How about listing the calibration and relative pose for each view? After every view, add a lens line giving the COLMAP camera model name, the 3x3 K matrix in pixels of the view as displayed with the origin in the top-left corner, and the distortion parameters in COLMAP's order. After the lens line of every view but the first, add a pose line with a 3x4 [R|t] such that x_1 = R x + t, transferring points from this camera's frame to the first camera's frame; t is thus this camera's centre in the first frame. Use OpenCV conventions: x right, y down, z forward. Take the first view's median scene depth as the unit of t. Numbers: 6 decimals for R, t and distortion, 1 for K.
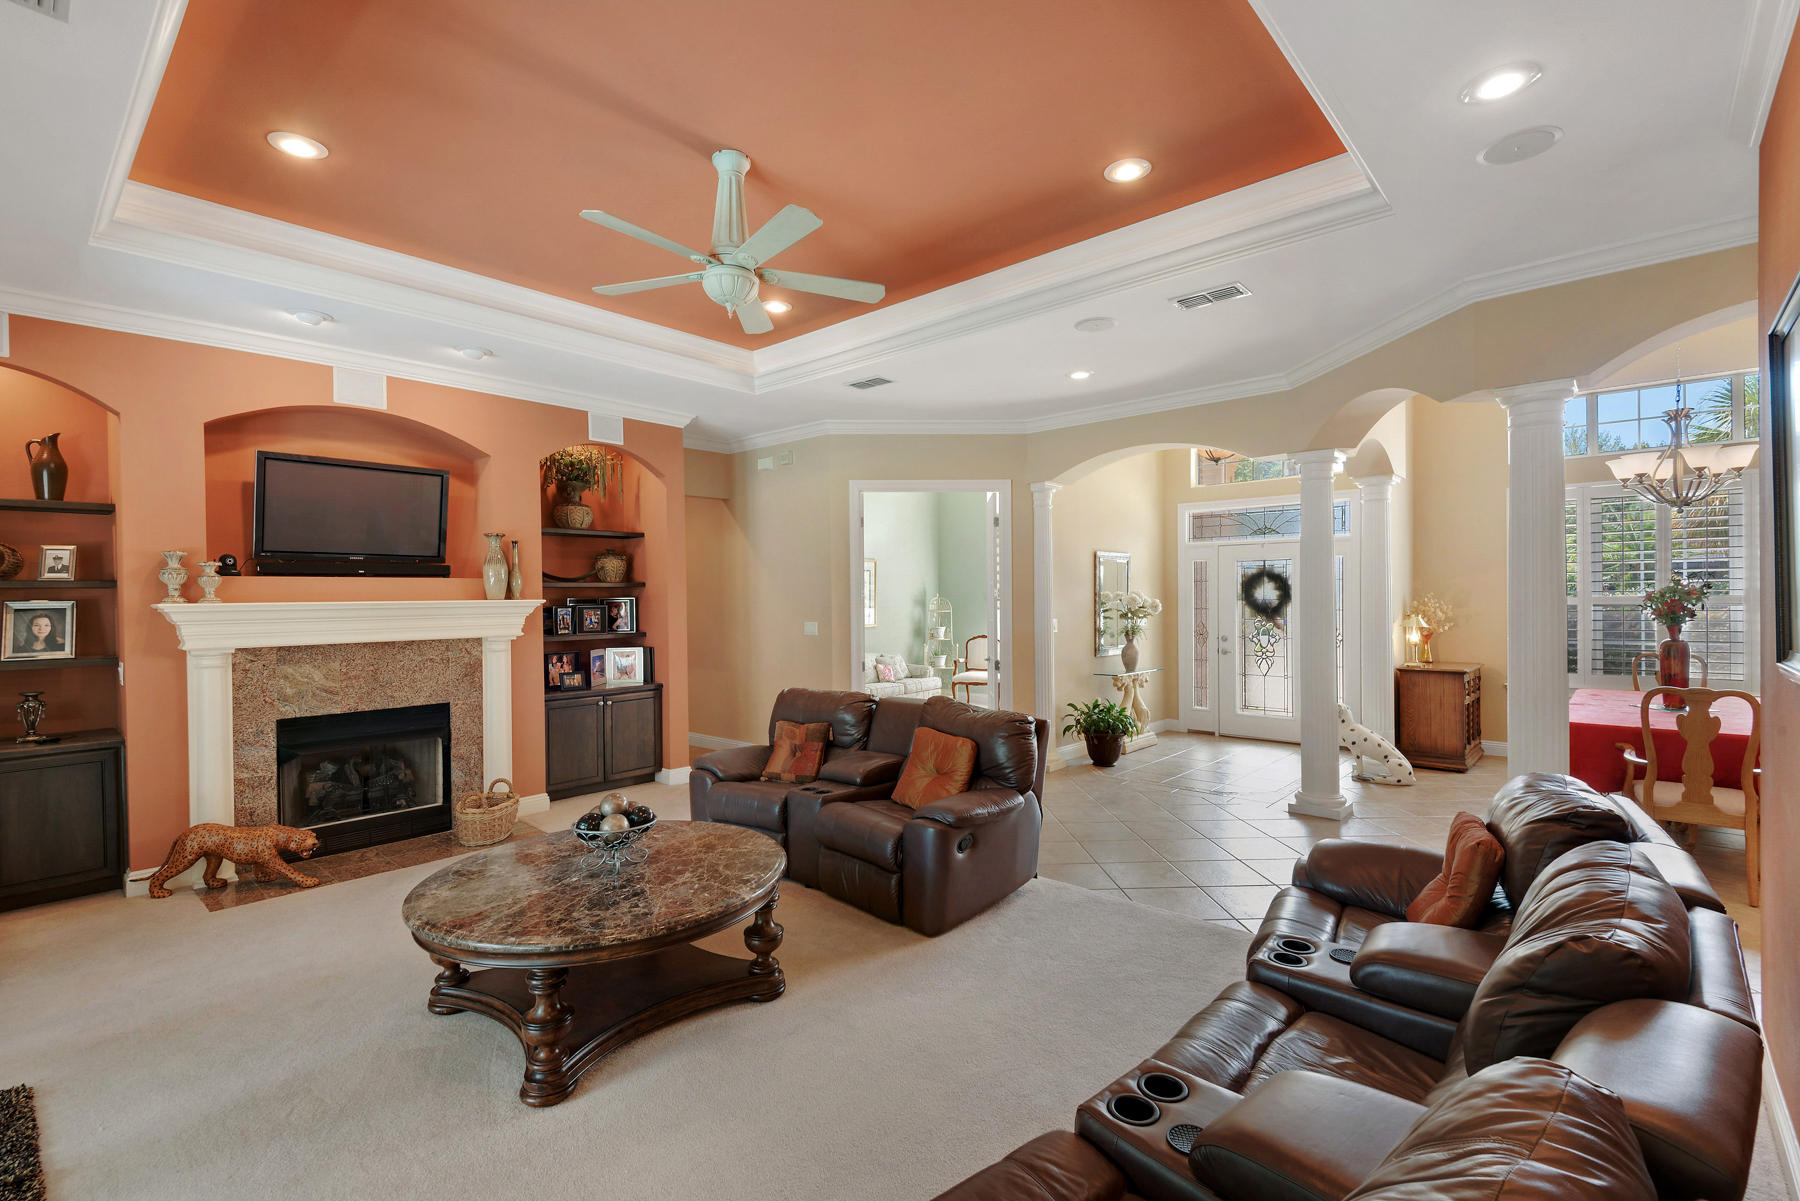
lens RADIAL K [[811.3, 0, 910.5], [0, 811.3, 603.3], [0, 0, 1]] dist [0.021999, -0.010905]
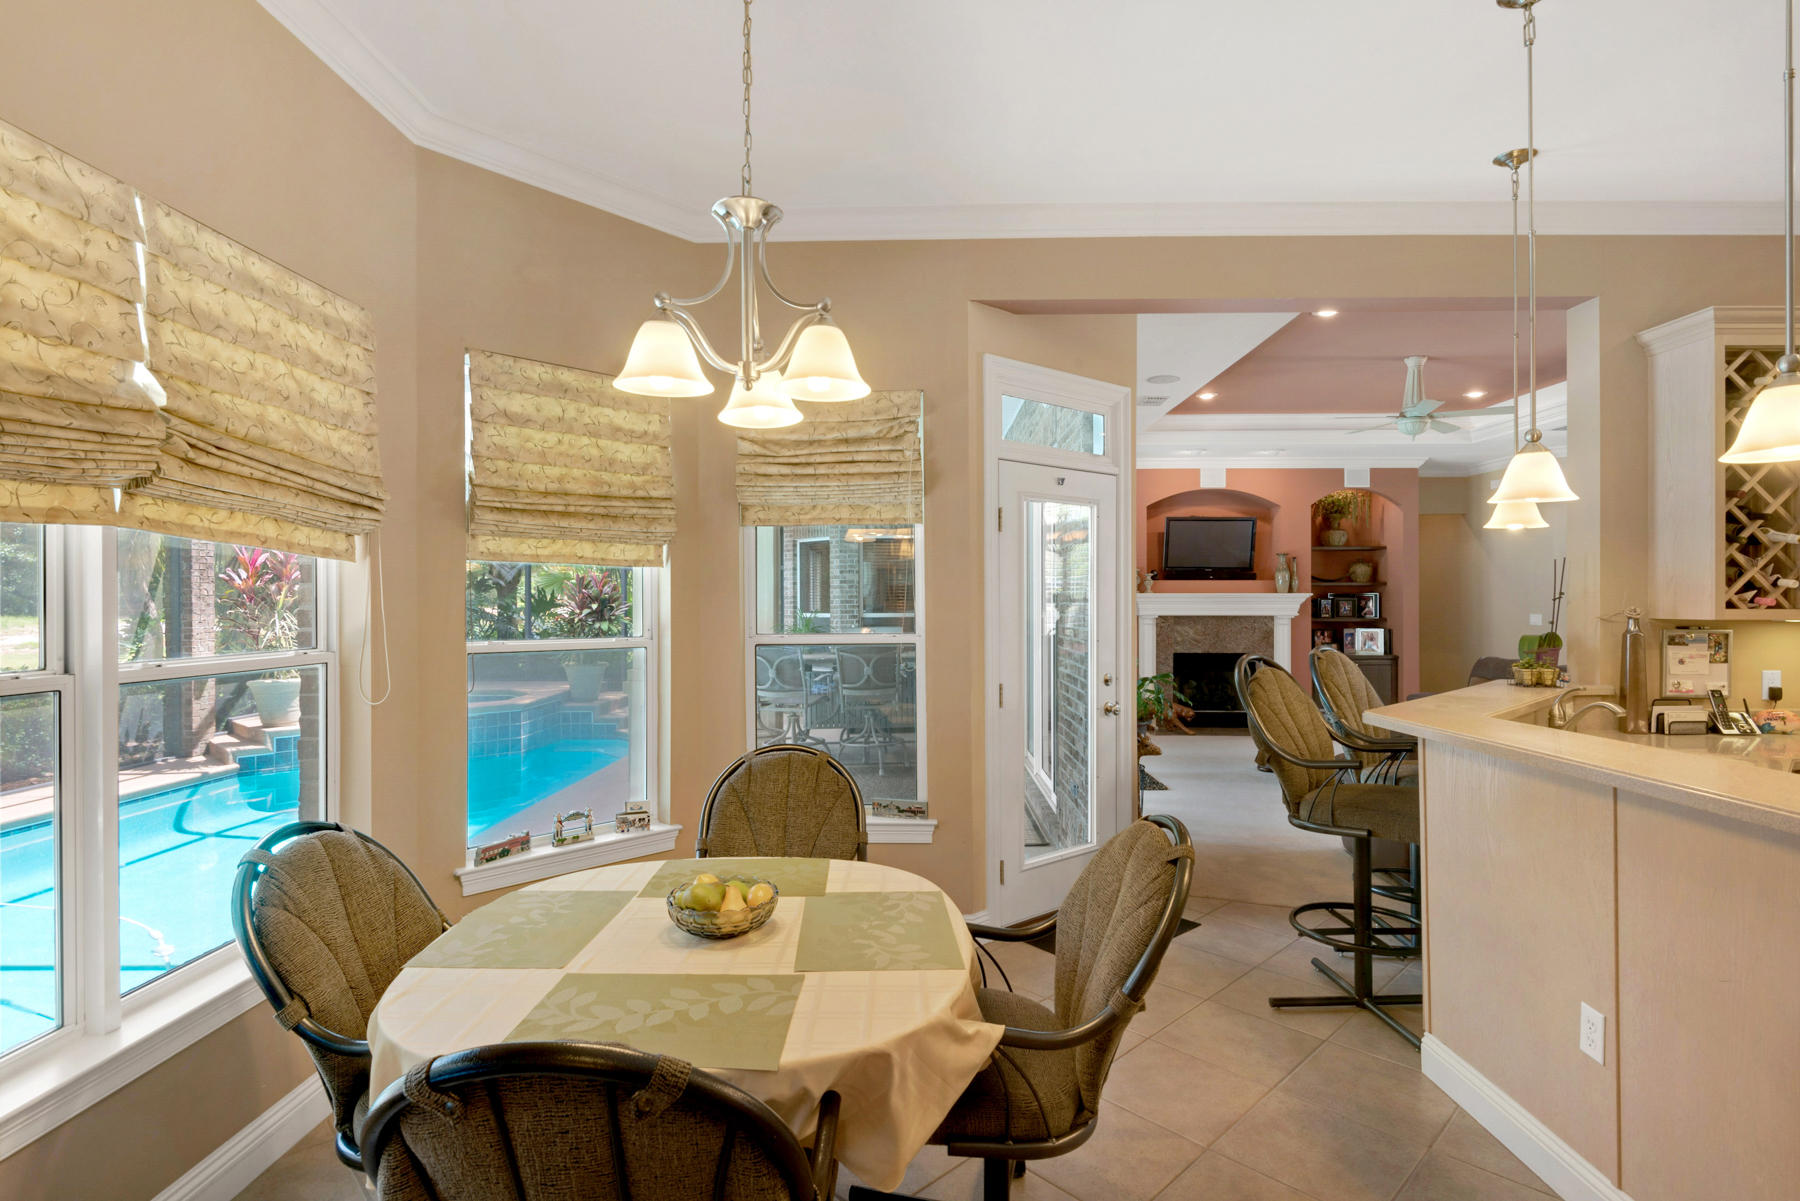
lens RADIAL K [[893.1, 0, 890.0], [0, 893.1, 601.7], [0, 0, 1]] dist [0.024249, -0.012193]
pose [[0.646615, 0.011026, -0.762737, 0.325175], [-0.015438, 0.999880, 0.001366, 0.020288], [0.762660, 0.010892, 0.646707, -0.699566]]
